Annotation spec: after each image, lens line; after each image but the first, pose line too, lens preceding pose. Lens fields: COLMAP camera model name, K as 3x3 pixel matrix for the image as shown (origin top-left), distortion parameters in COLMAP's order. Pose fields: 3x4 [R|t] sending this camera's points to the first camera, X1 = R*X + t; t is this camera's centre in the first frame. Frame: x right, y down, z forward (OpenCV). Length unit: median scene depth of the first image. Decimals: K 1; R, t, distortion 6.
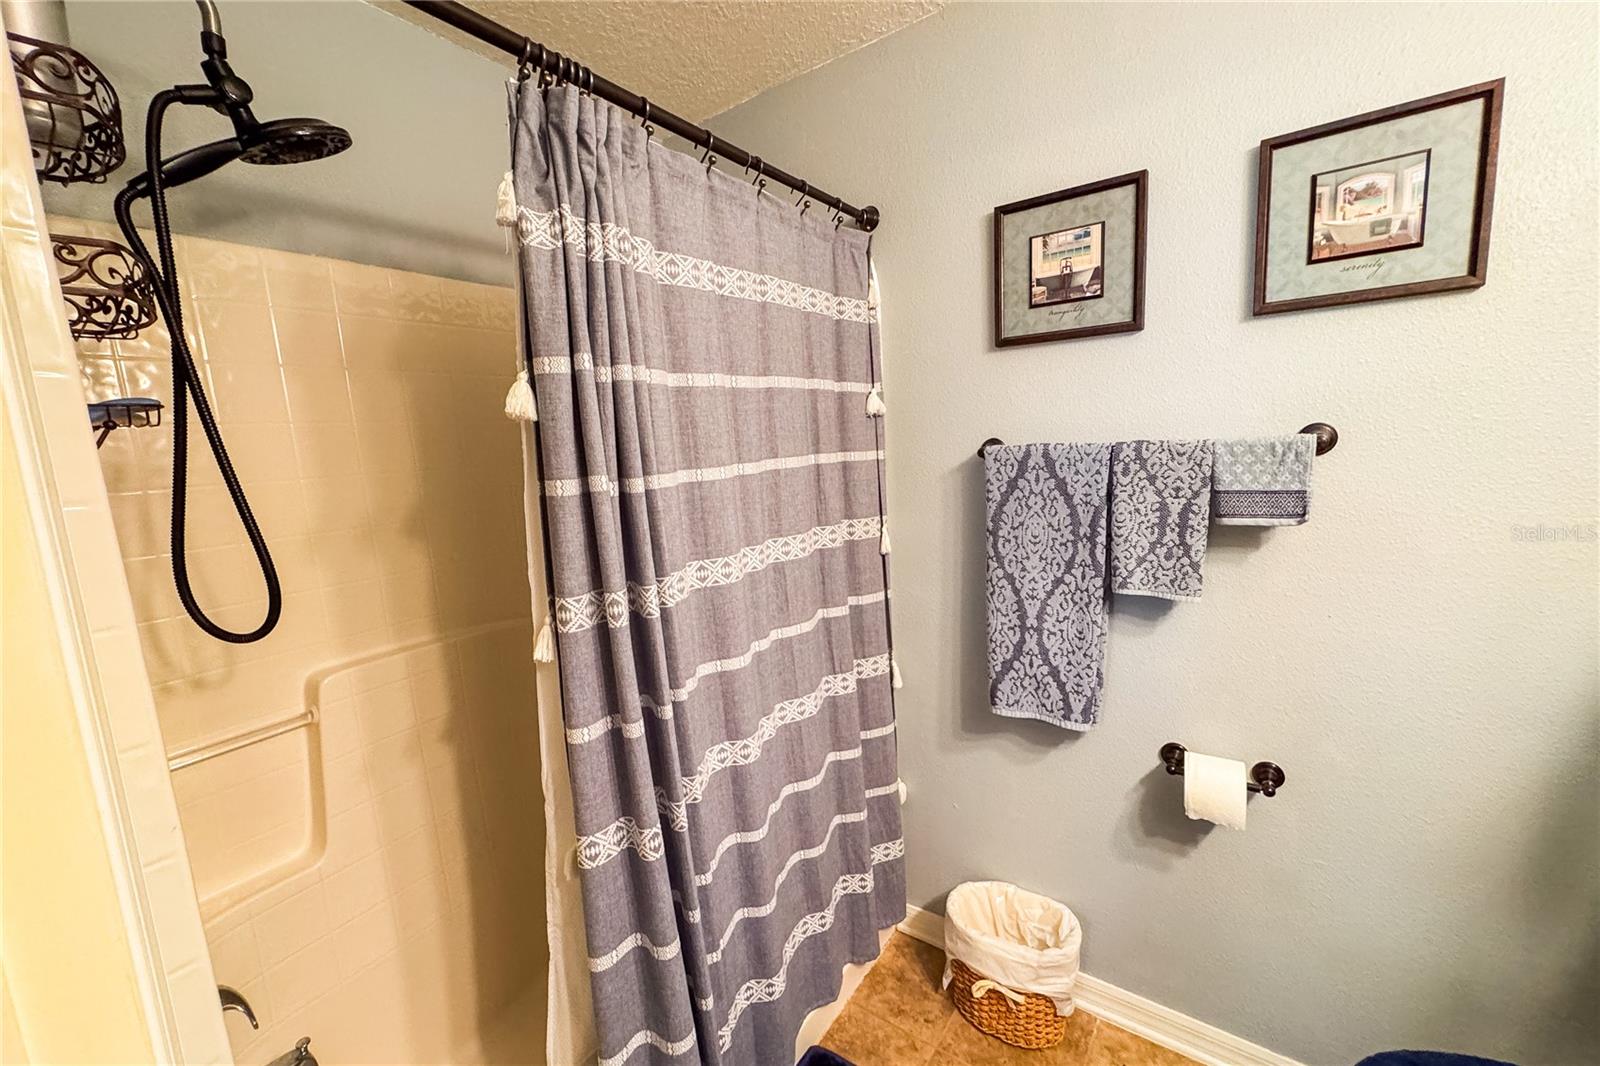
lens RADIAL K [[642.0, 0, 800.9], [0, 642.0, 533.8], [0, 0, 1]] dist [-0.000127, -0.000712]
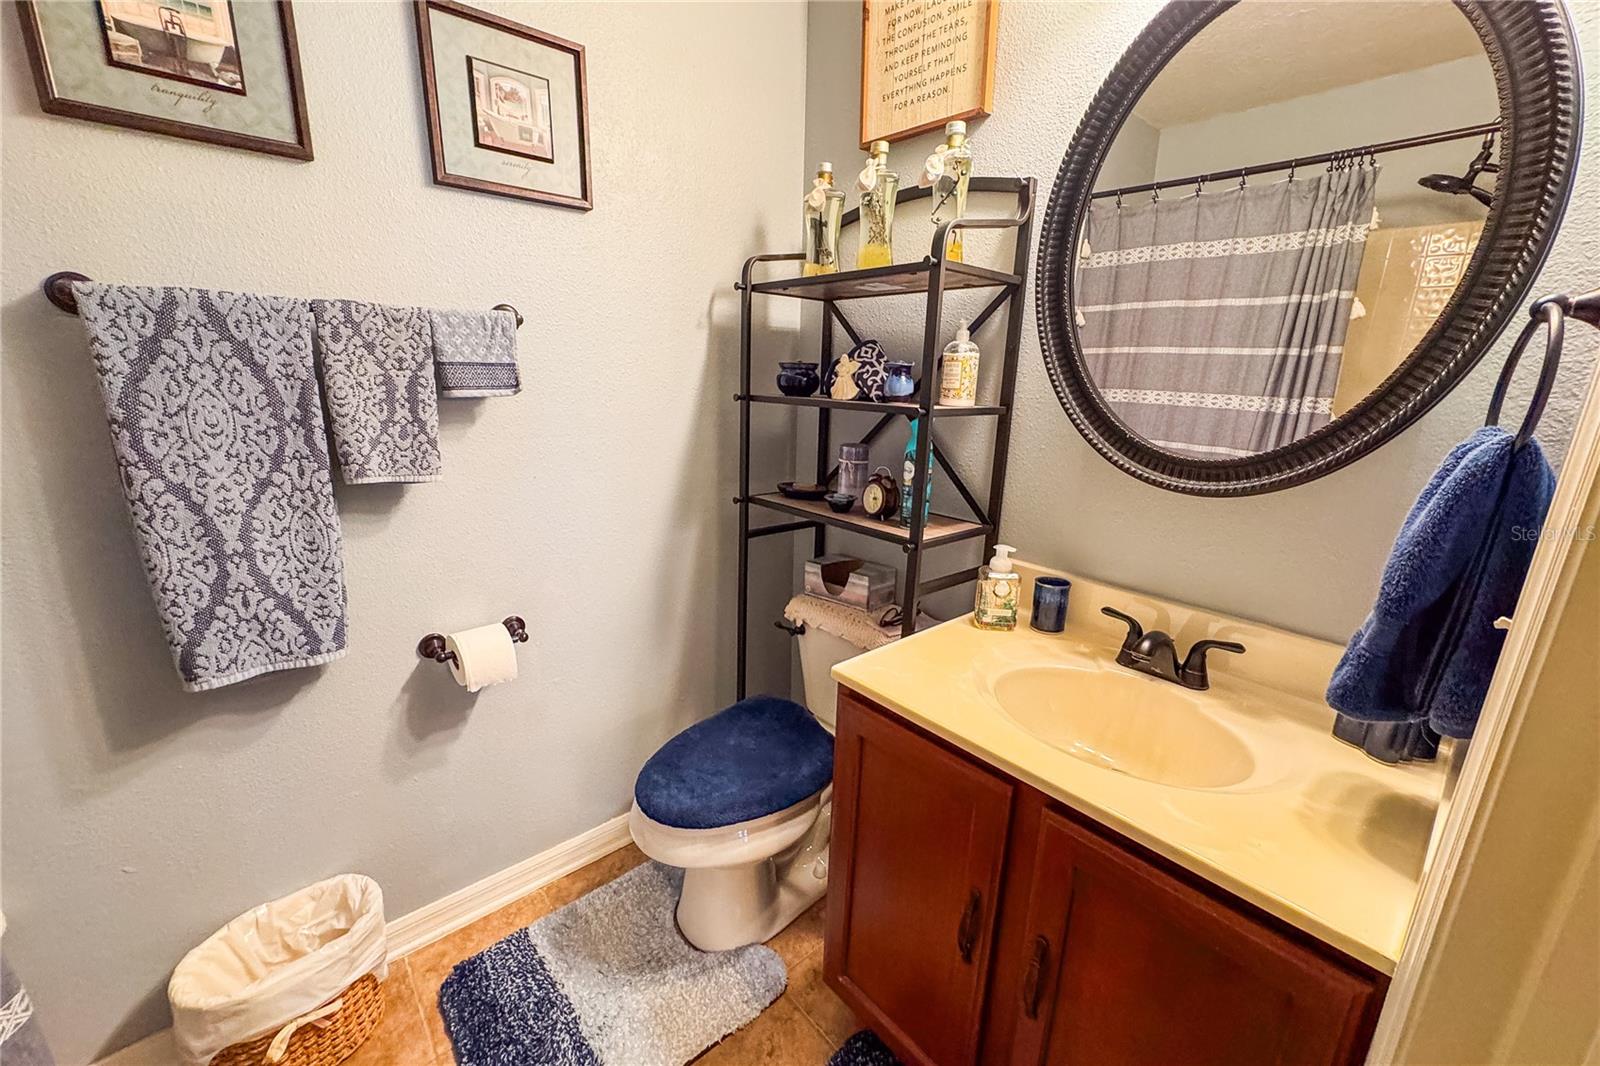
lens RADIAL K [[642.0, 0, 800.9], [0, 642.0, 533.3], [0, 0, 1]] dist [-0.000127, -0.000712]
pose [[0.223527, -0.192426, 0.955514, -0.193835], [0.103161, 0.979483, 0.173120, 0.067518], [-0.969223, 0.059875, 0.238792, 0.219350]]
